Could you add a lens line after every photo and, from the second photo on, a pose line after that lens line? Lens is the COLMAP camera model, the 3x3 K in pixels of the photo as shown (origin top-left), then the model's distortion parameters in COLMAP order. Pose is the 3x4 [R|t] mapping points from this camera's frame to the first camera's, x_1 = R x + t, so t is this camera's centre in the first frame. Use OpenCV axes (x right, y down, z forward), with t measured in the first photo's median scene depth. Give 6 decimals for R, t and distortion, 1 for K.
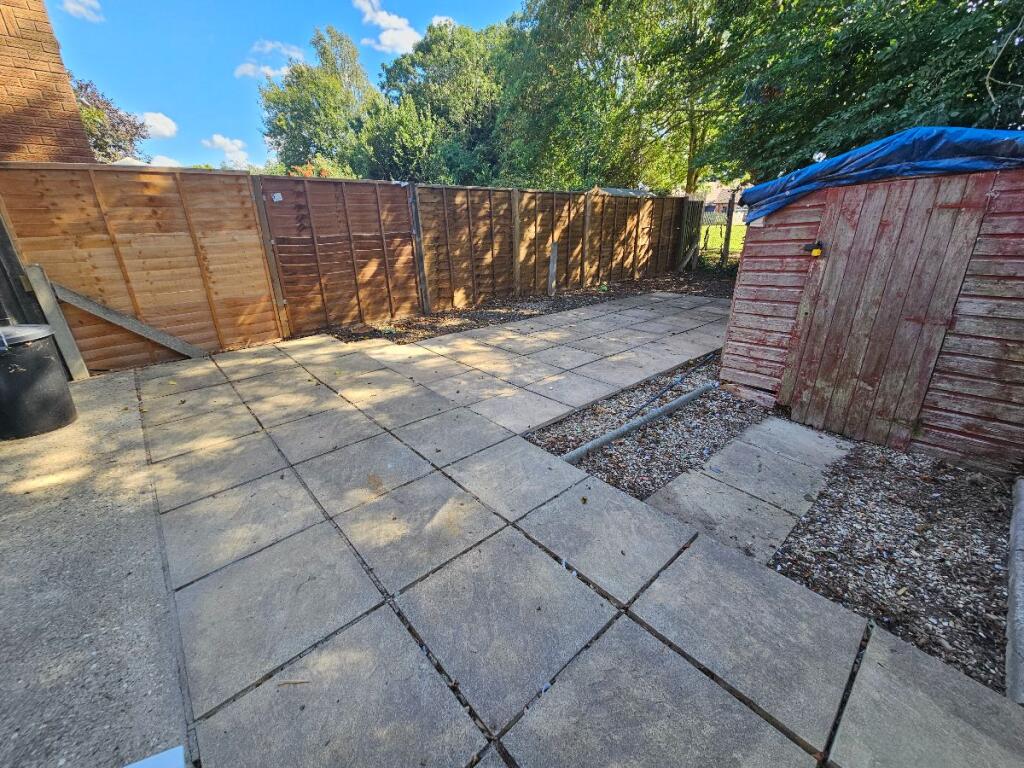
lens RADIAL K [[418.8, 0, 508.8], [0, 418.8, 379.3], [0, 0, 1]] dist [-0.000718, -0.000483]
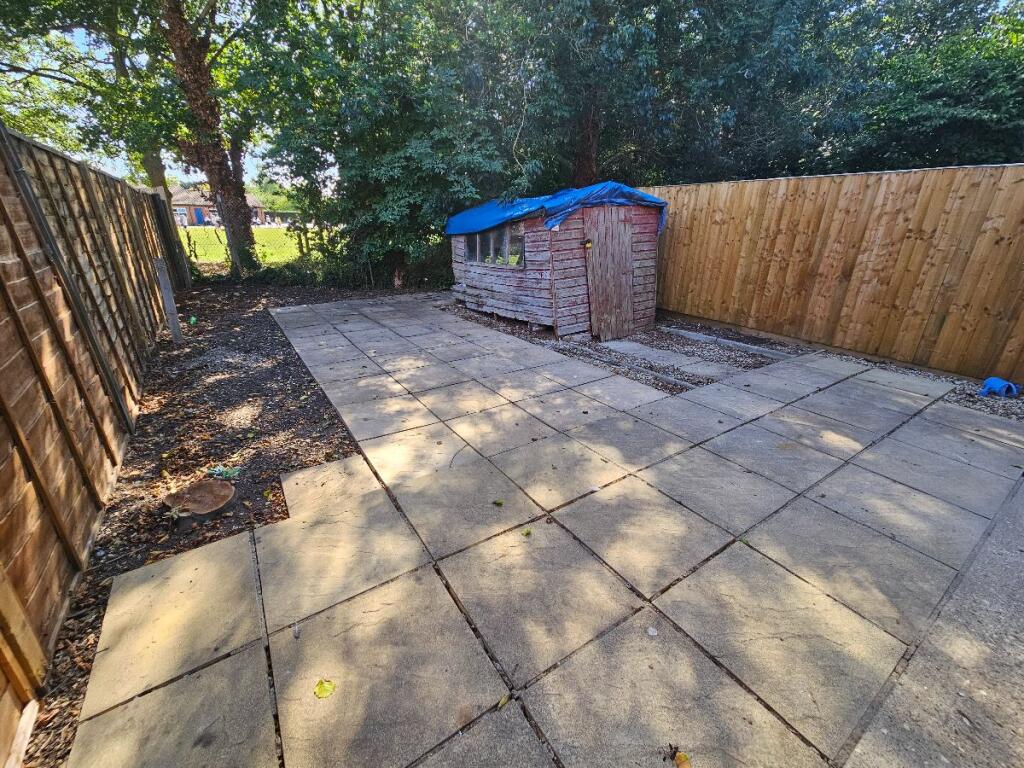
lens RADIAL K [[418.8, 0, 508.8], [0, 418.8, 379.3], [0, 0, 1]] dist [-0.000718, -0.000483]
pose [[0.124362, -0.332417, 0.934897, -1.087419], [0.343216, 0.898461, 0.273807, -0.384028], [-0.930987, 0.286821, 0.225825, 1.054061]]
